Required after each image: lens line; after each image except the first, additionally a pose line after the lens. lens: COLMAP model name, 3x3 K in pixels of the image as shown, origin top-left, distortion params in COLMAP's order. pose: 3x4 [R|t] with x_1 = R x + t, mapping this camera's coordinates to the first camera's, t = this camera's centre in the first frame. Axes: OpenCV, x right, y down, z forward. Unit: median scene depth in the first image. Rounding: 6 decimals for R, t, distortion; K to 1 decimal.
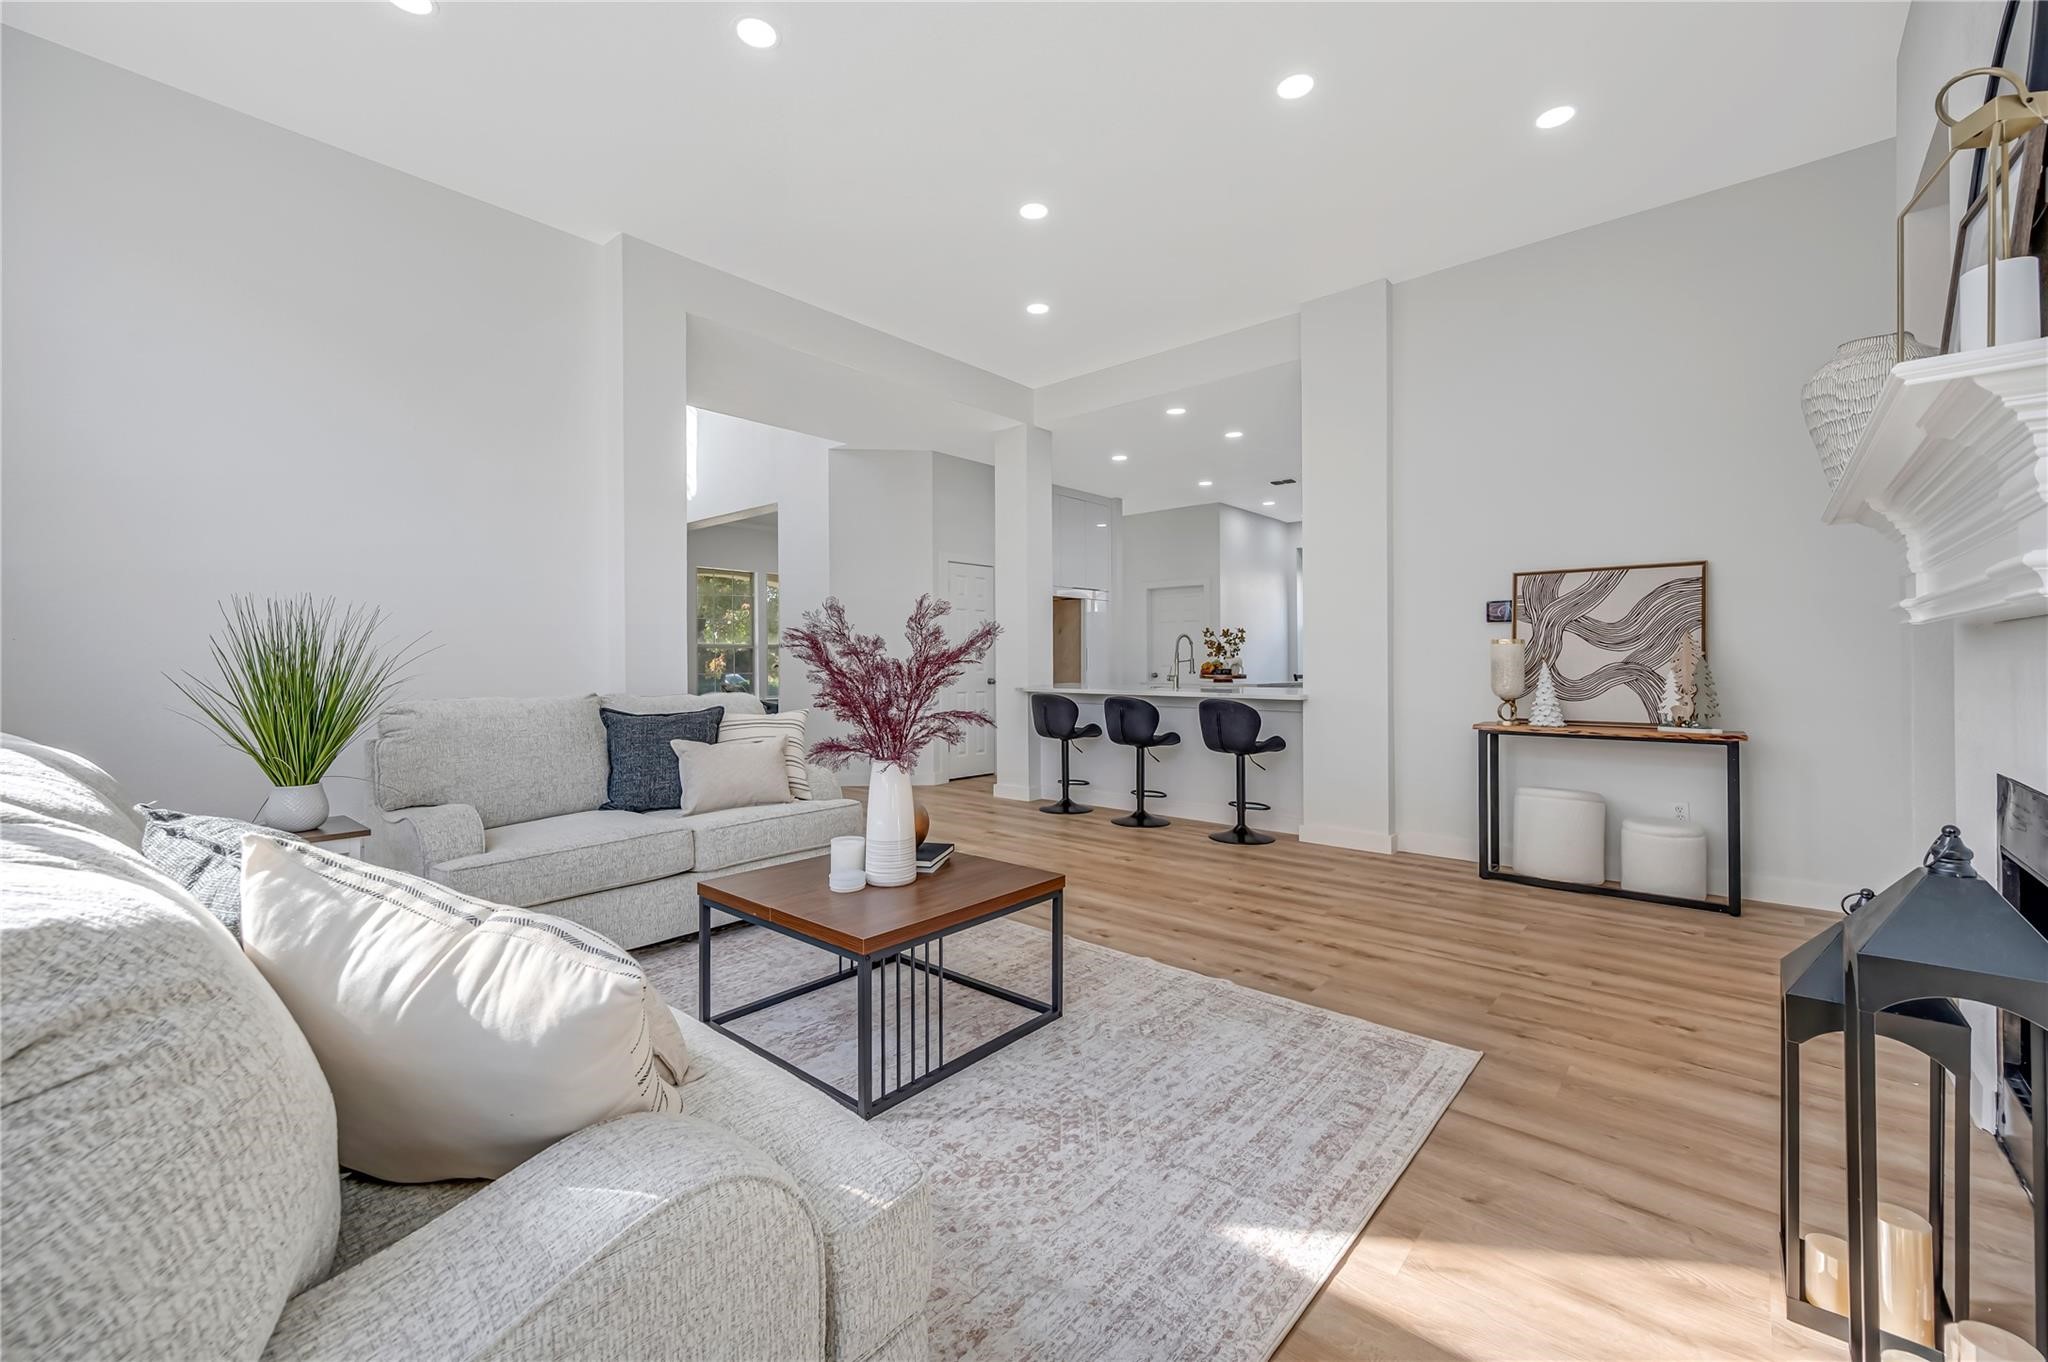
lens RADIAL K [[818.5, 0, 1019.7], [0, 818.5, 662.3], [0, 0, 1]] dist [0.001636, 0.000183]
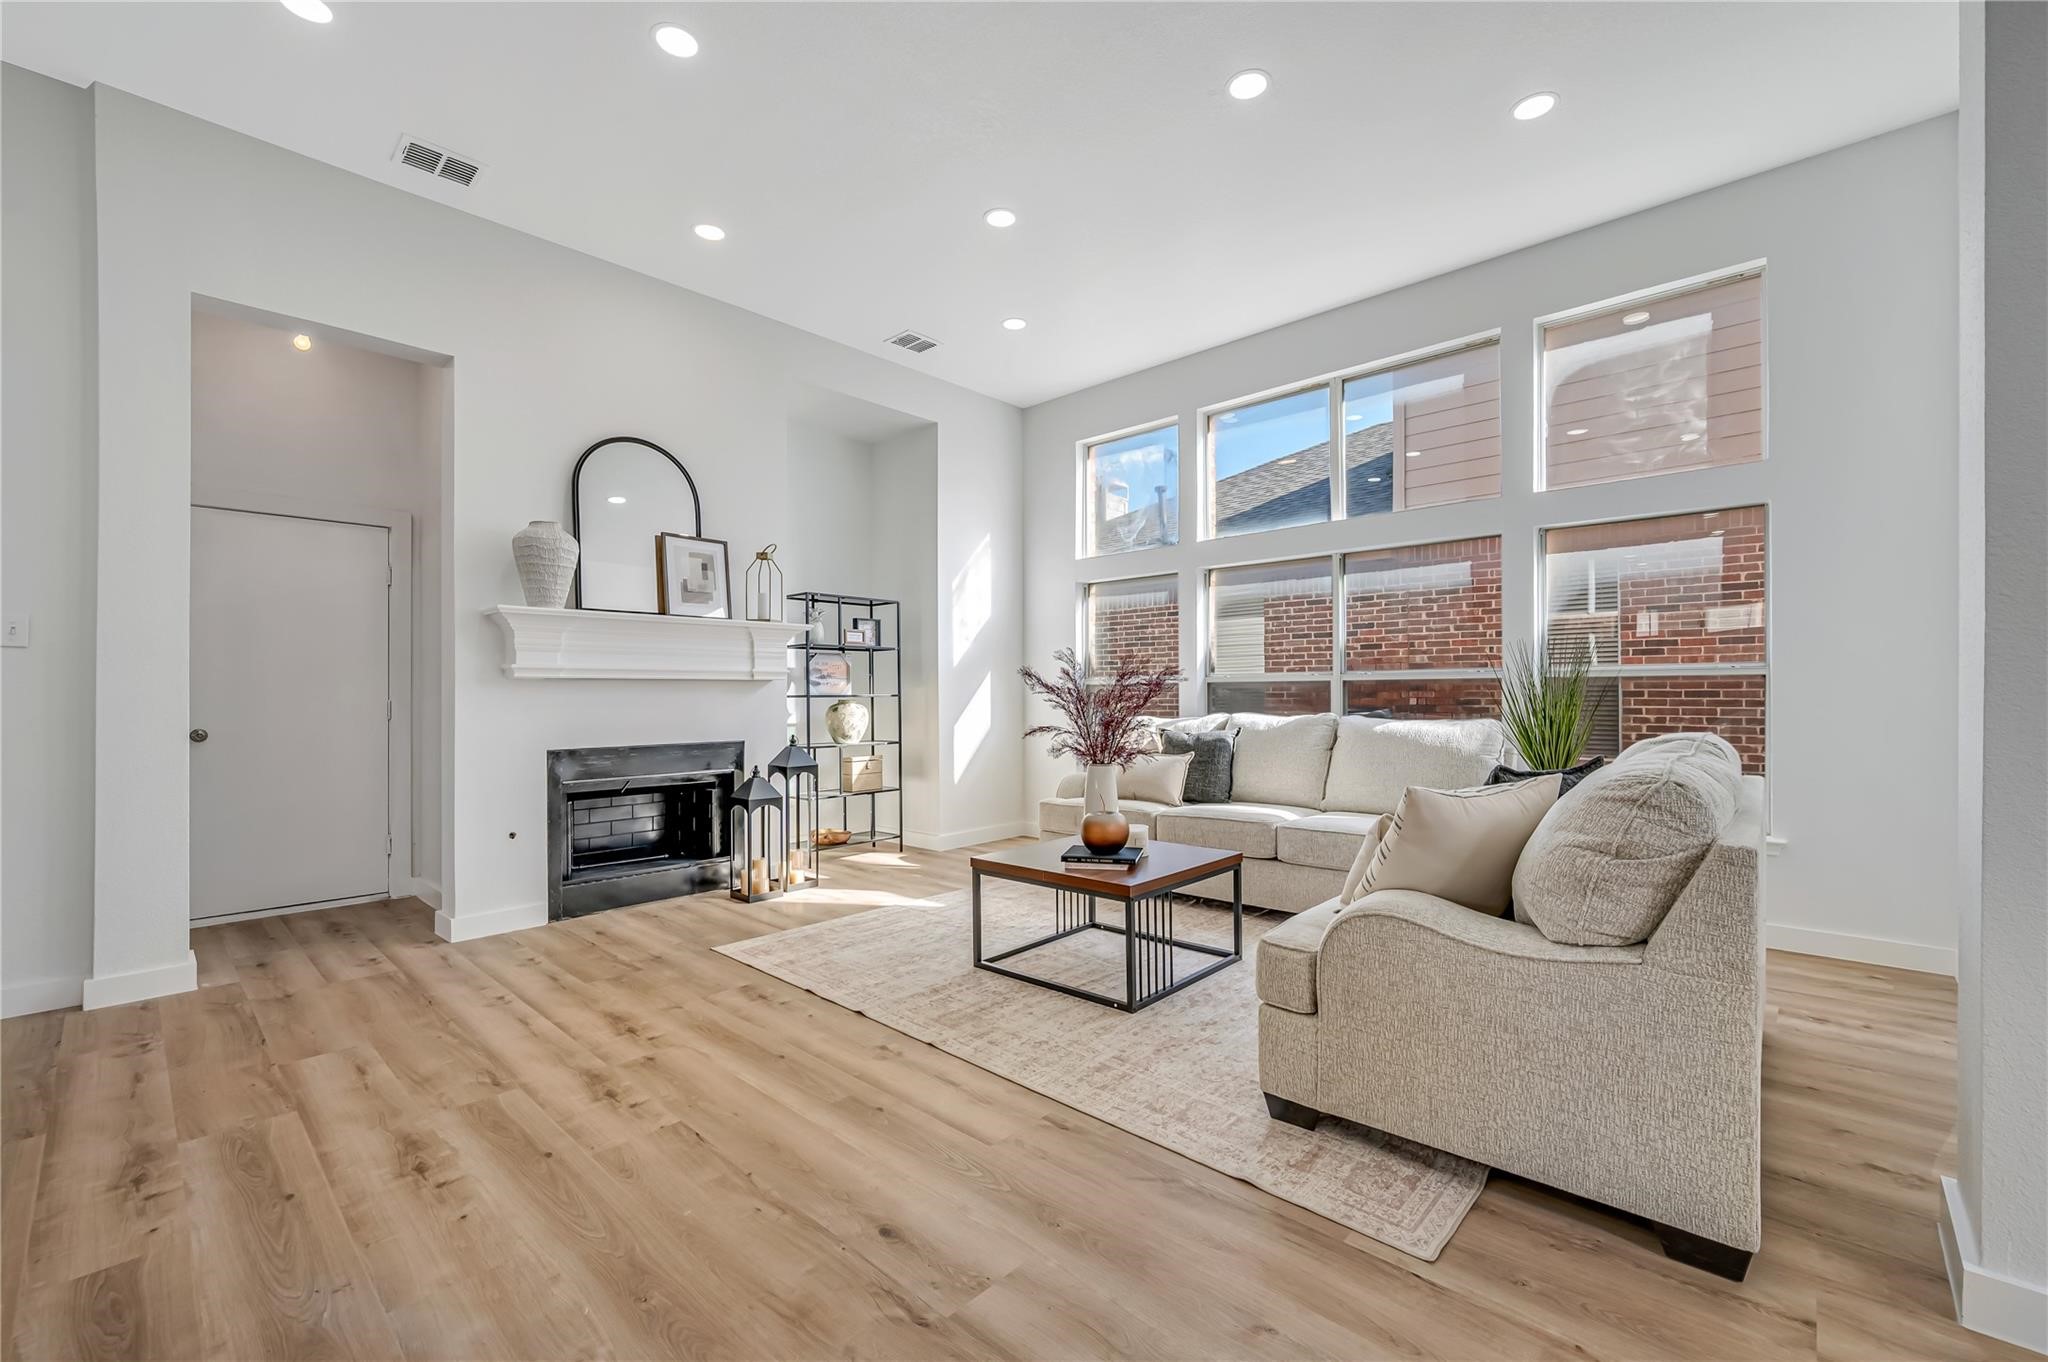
lens RADIAL K [[844.2, 0, 1033.1], [0, 844.2, 680.0], [0, 0, 1]] dist [-0.002628, -0.000457]
pose [[-0.999772, 0.011932, 0.017700, -0.059771], [0.011598, 0.999755, -0.018836, 0.005325], [-0.017920, -0.018626, -0.999666, 1.983422]]
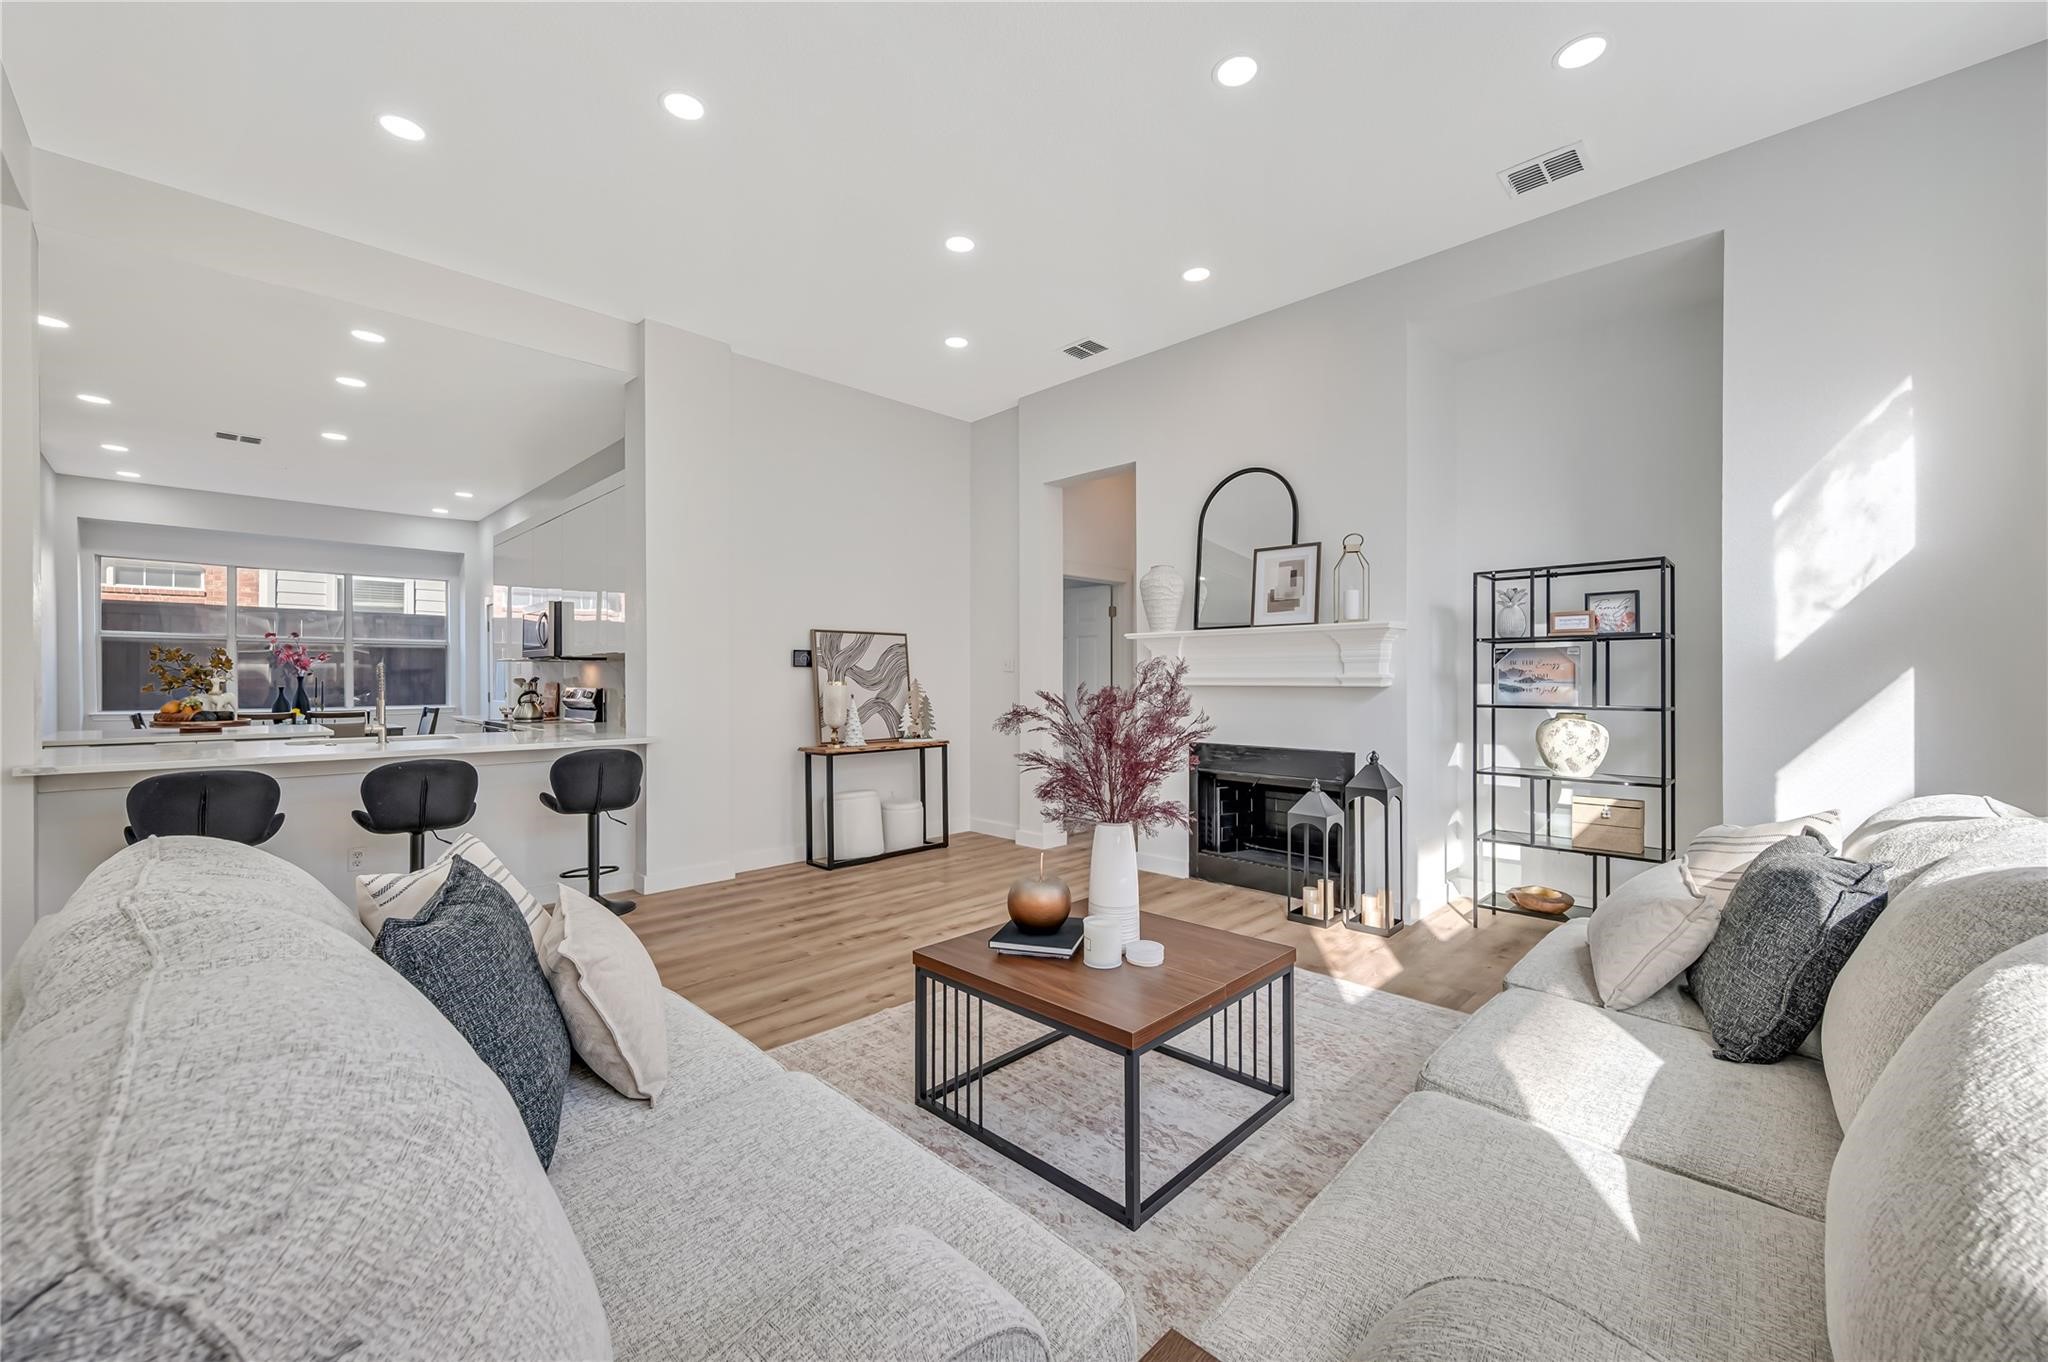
lens RADIAL K [[809.8, 0, 1024.0], [0, 809.8, 681.0], [0, 0, 1]] dist [-0.000459, -0.000257]
pose [[0.058667, 0.001101, 0.998277, -0.925611], [-0.001935, 0.999998, -0.000989, -0.039461], [-0.998276, -0.001874, 0.058669, 0.867308]]
